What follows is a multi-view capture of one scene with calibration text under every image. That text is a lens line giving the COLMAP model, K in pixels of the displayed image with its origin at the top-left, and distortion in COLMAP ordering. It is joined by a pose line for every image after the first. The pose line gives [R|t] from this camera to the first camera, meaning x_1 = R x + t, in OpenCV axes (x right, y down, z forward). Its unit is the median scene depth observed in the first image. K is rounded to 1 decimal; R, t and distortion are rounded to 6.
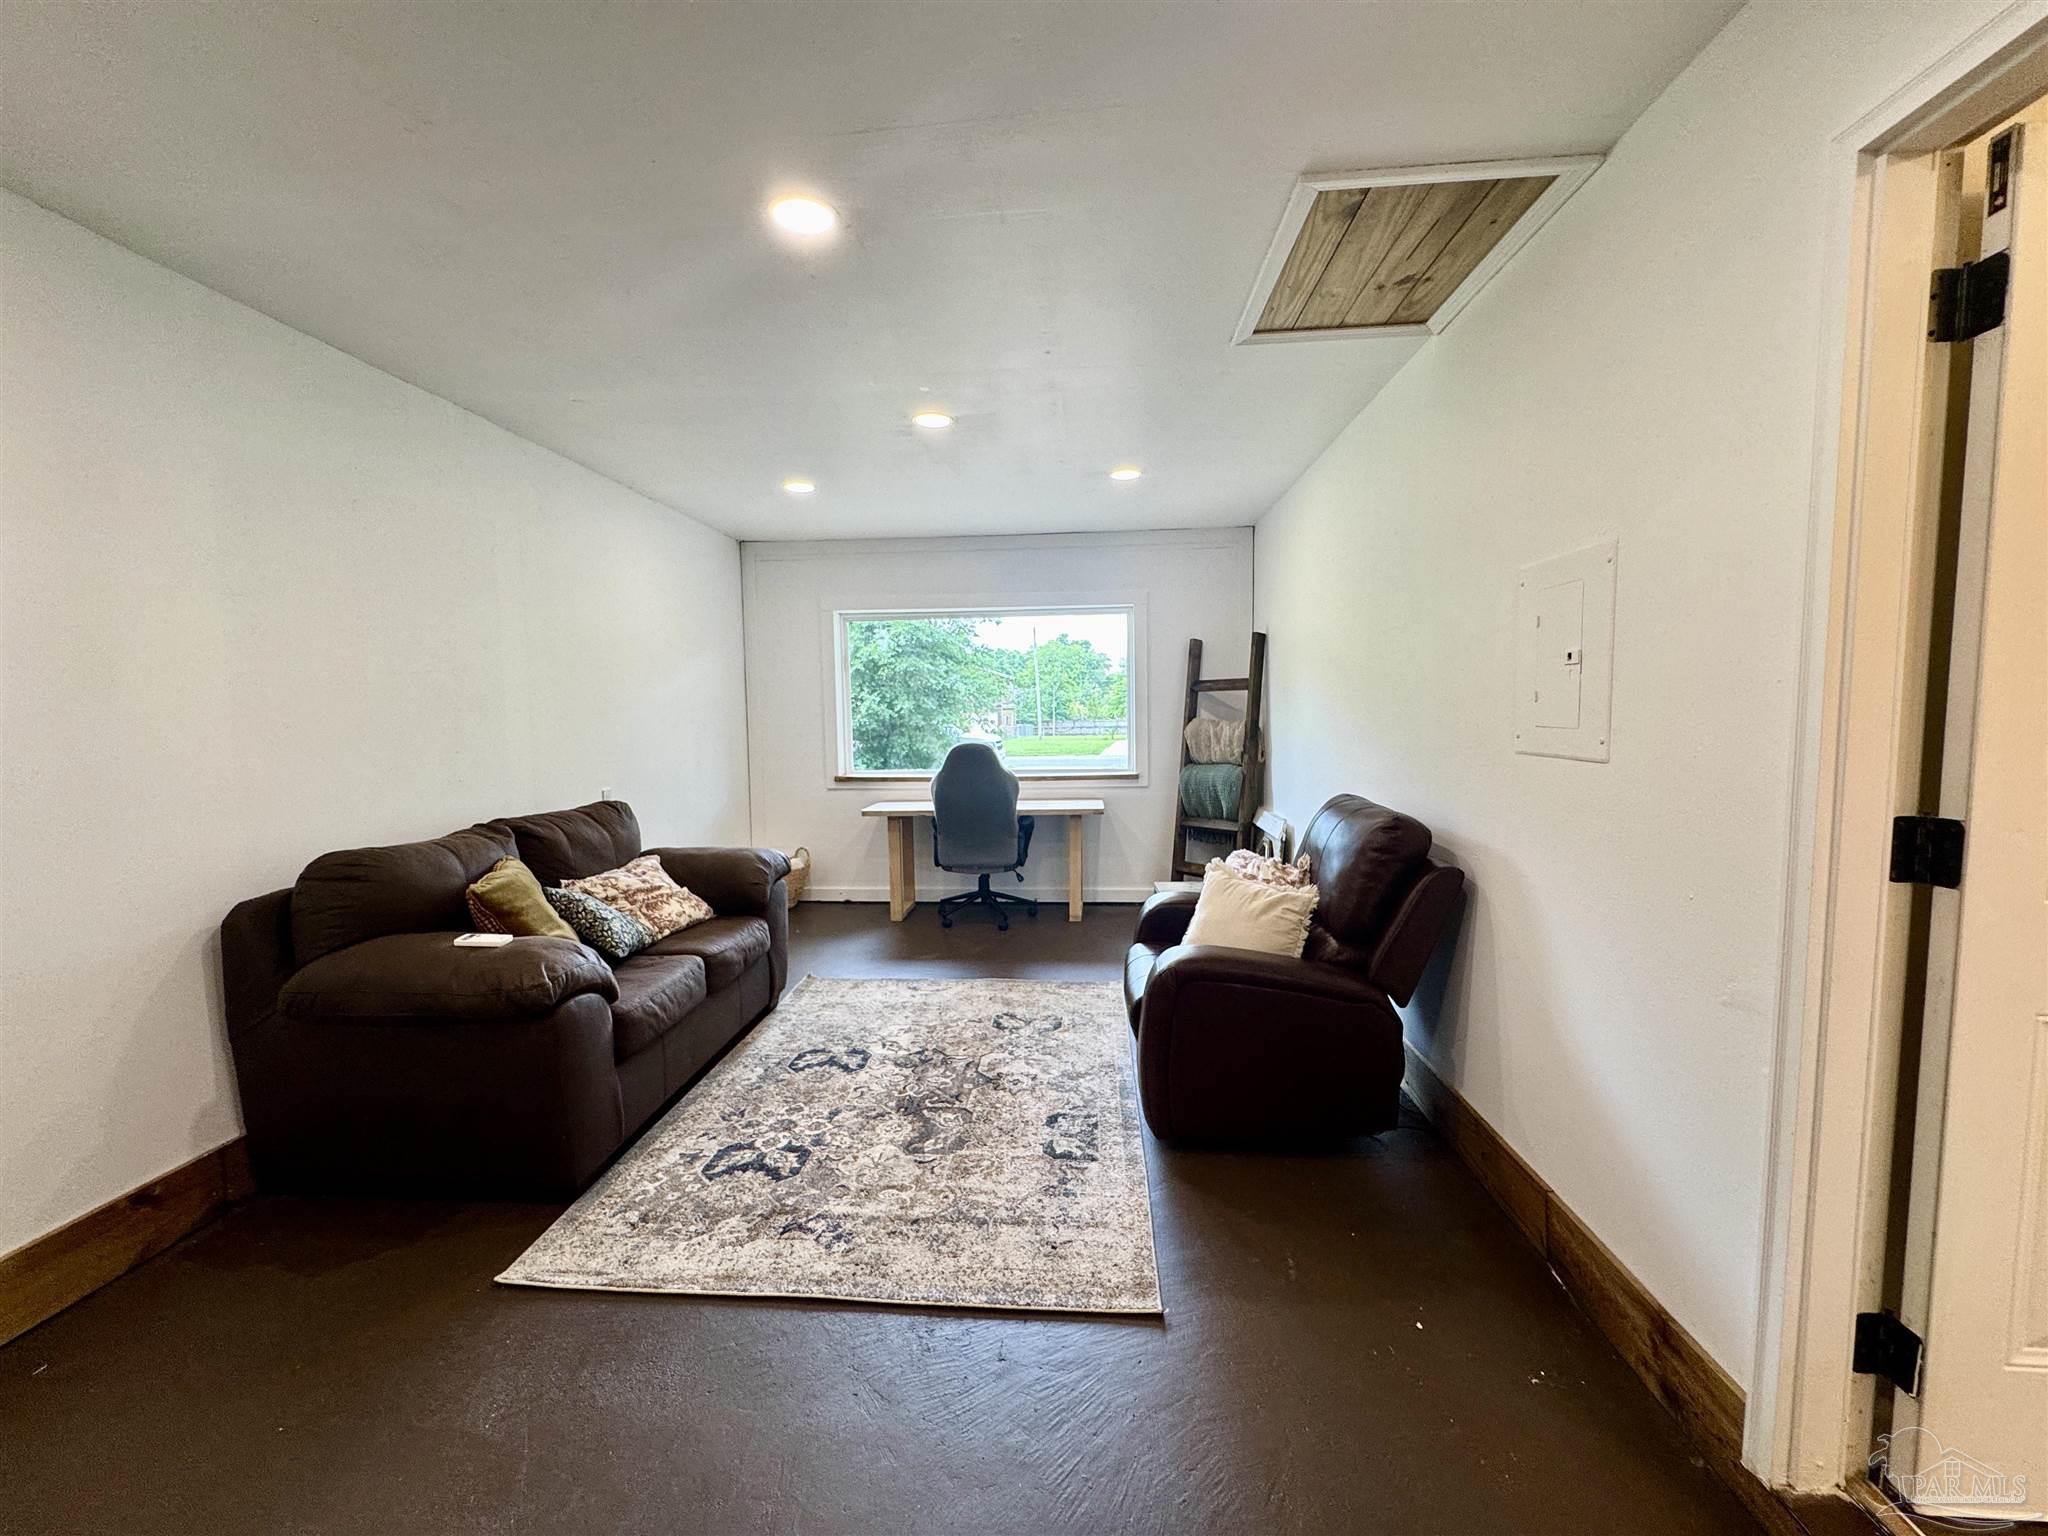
lens RADIAL K [[818.3, 0, 1024.0], [0, 818.3, 768.0], [0, 0, 1]] dist [-0.002511, -0.000422]
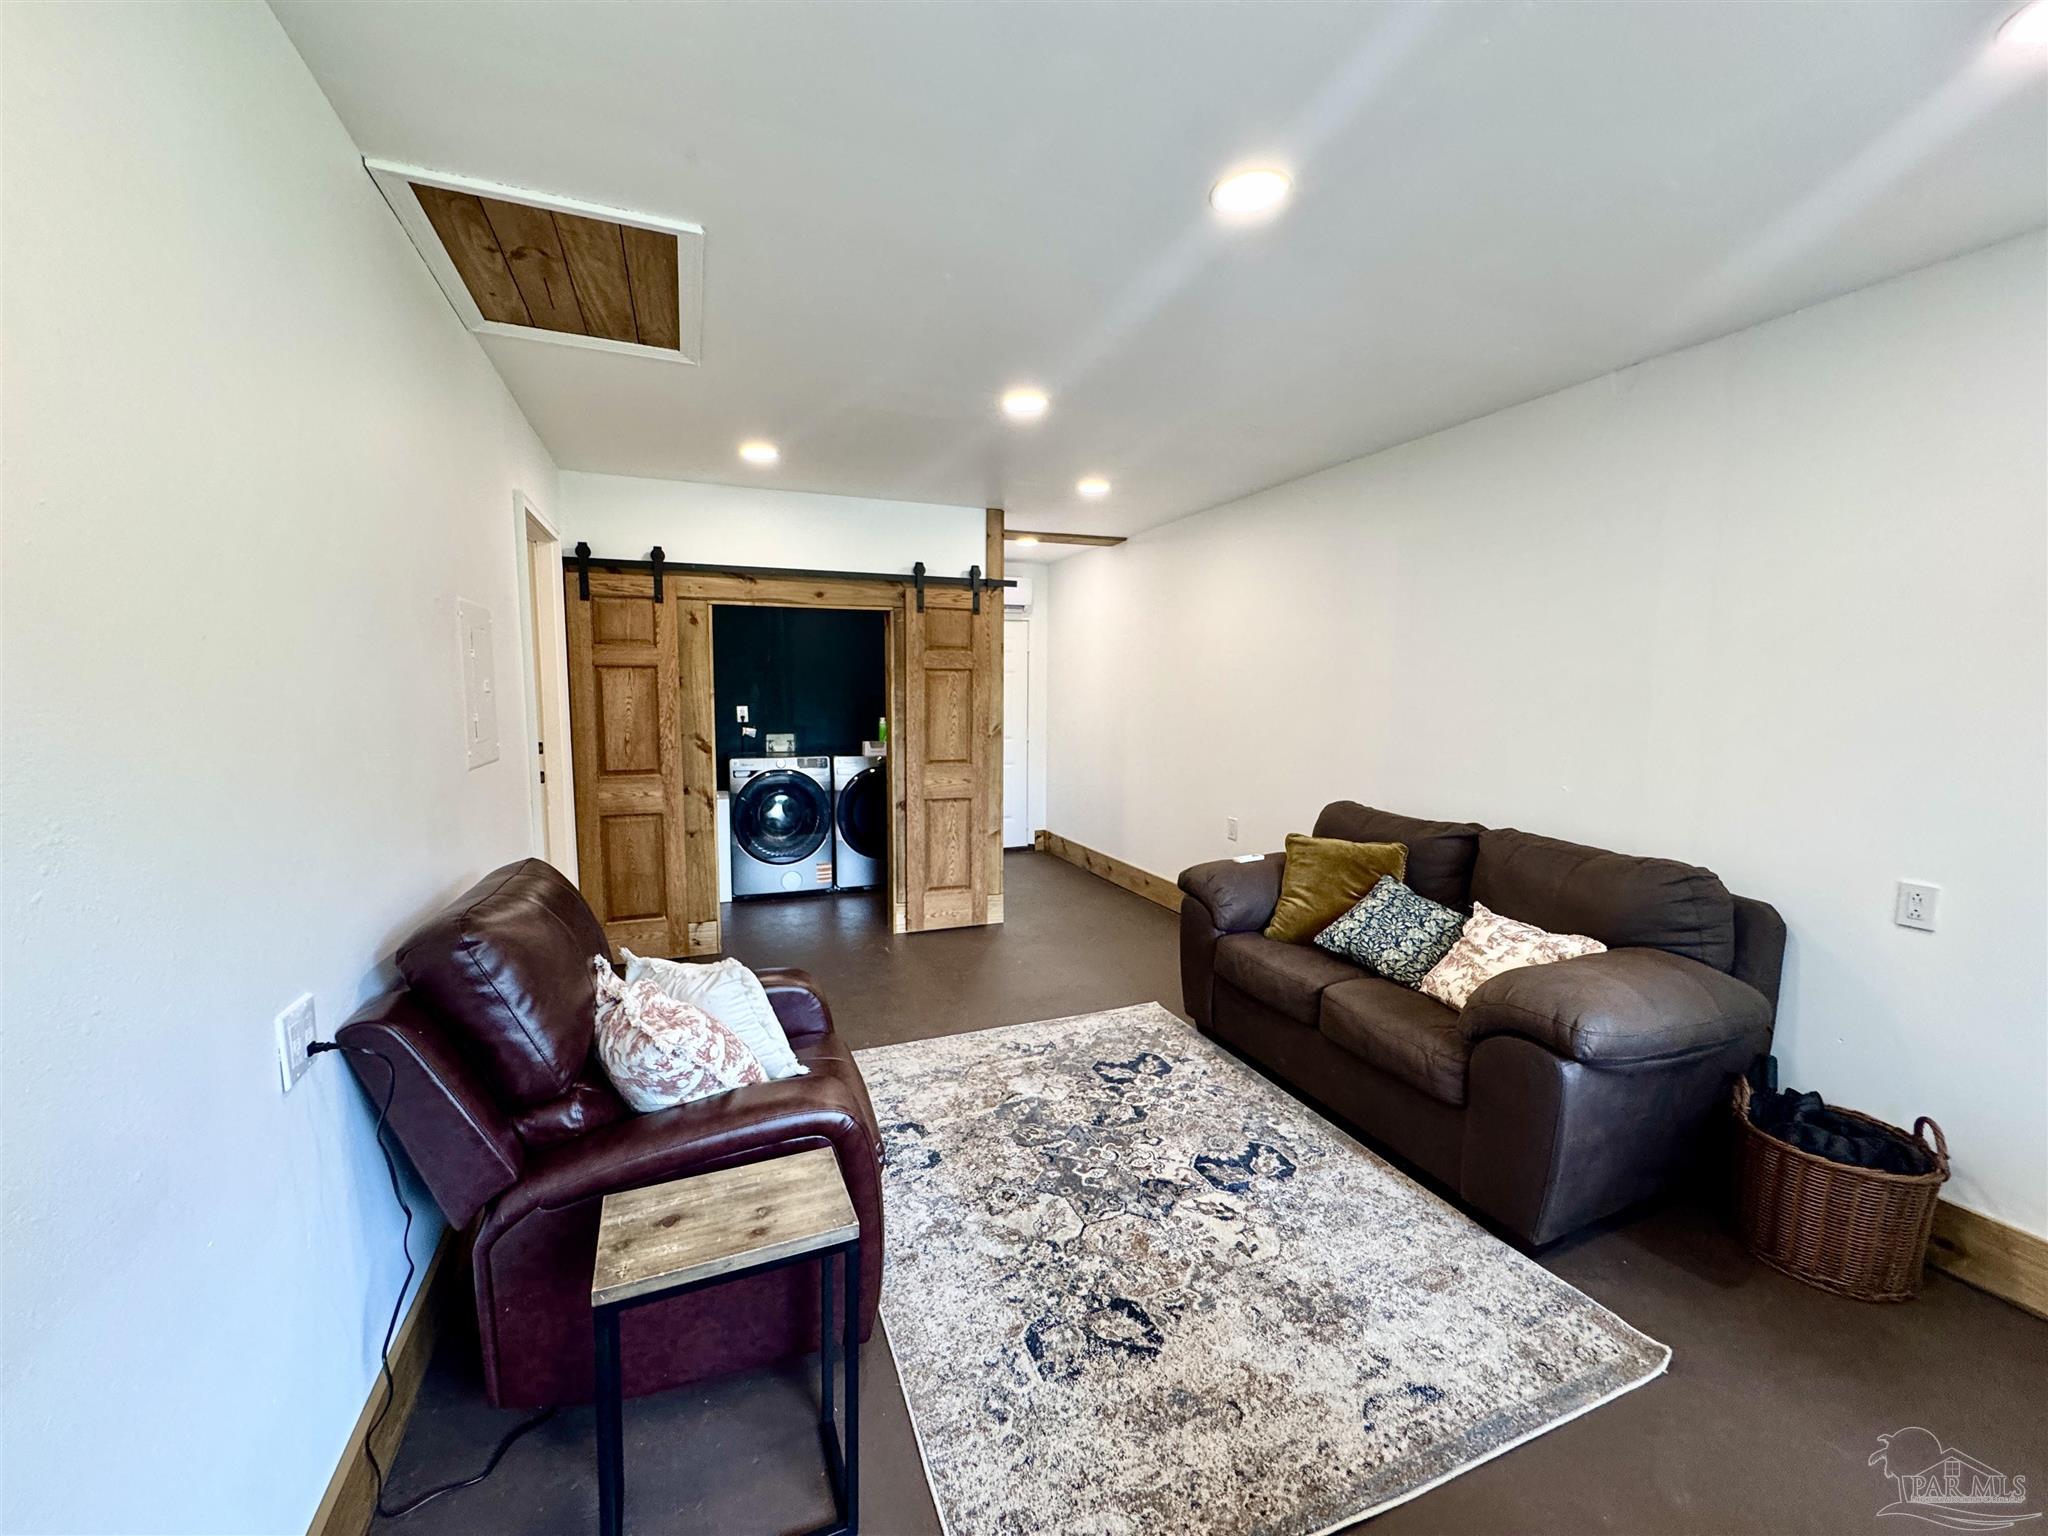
lens RADIAL K [[815.0, 0, 1024.0], [0, 815.0, 768.0], [0, 0, 1]] dist [-0.003626, 0.000247]
pose [[-0.896954, 0.050973, -0.439176, 0.305840], [-0.028695, 0.984526, 0.172875, -0.165808], [0.441192, 0.167663, -0.881612, 1.657335]]
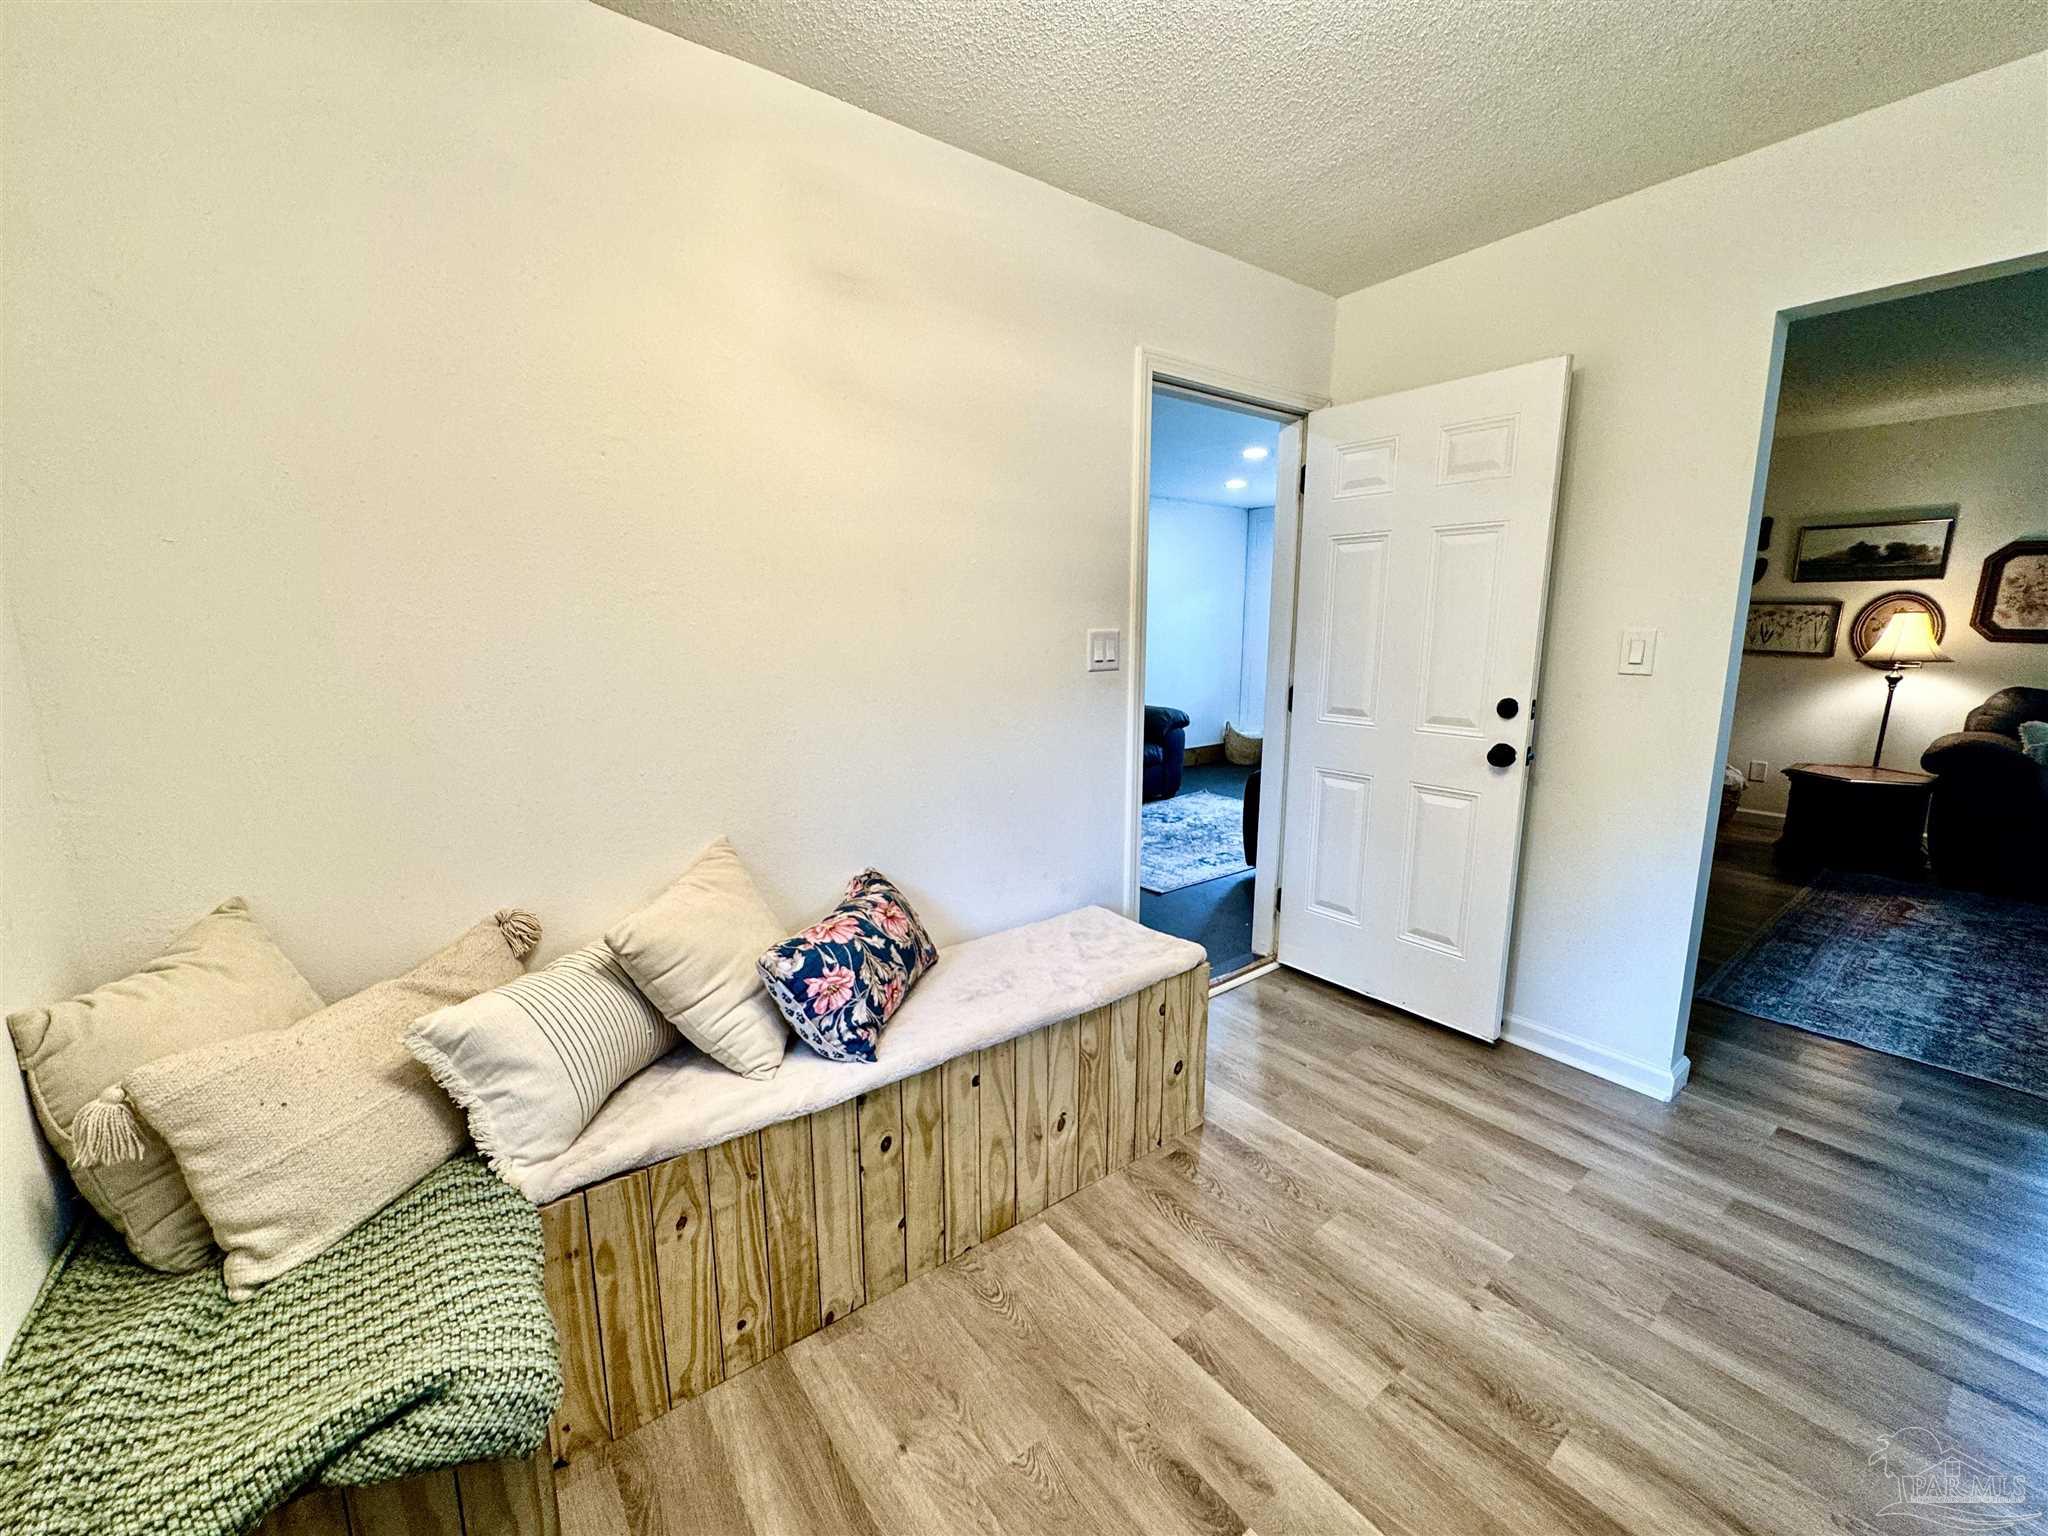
lens RADIAL K [[815.0, 0, 1024.0], [0, 815.0, 768.0], [0, 0, 1]] dist [-0.003626, 0.000247]
pose [[0.659096, 0.140758, -0.738769, 0.984732], [-0.066004, 0.989365, 0.129618, 0.026894], [0.749157, -0.036669, 0.661377, -0.501901]]
